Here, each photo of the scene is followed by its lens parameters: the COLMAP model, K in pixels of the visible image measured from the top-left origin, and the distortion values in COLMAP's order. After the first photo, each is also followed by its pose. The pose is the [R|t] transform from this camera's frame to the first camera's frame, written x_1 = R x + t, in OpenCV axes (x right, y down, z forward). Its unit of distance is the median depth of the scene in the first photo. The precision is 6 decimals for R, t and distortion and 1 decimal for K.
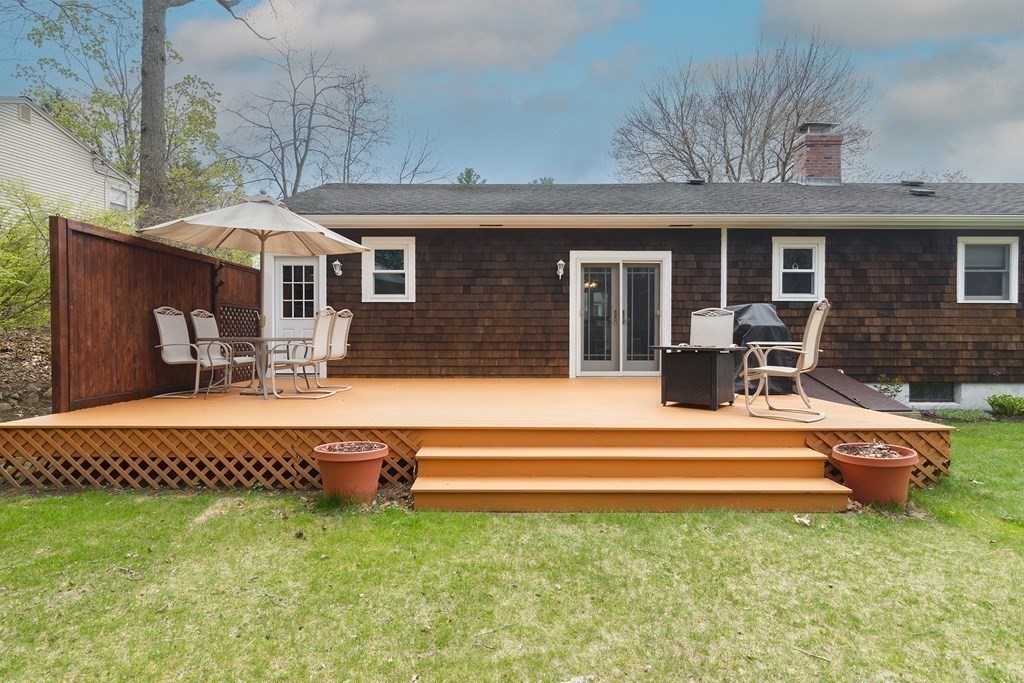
lens RADIAL K [[499.3, 0, 513.1], [0, 499.3, 337.1], [0, 0, 1]] dist [0.005957, 0.000635]
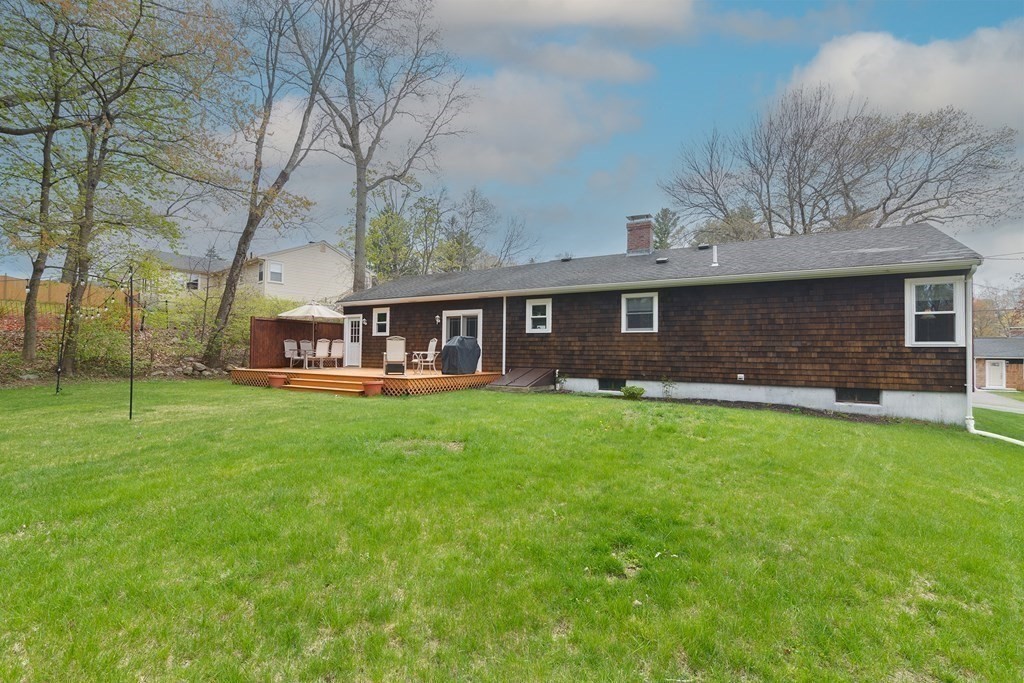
lens RADIAL K [[461.4, 0, 510.5], [0, 461.4, 344.7], [0, 0, 1]] dist [-0.000856, -0.000370]
pose [[0.866837, -0.002302, -0.498586, 1.341416], [-0.014967, 0.999419, -0.030635, 0.027097], [0.498366, 0.034018, 0.866299, -0.551542]]
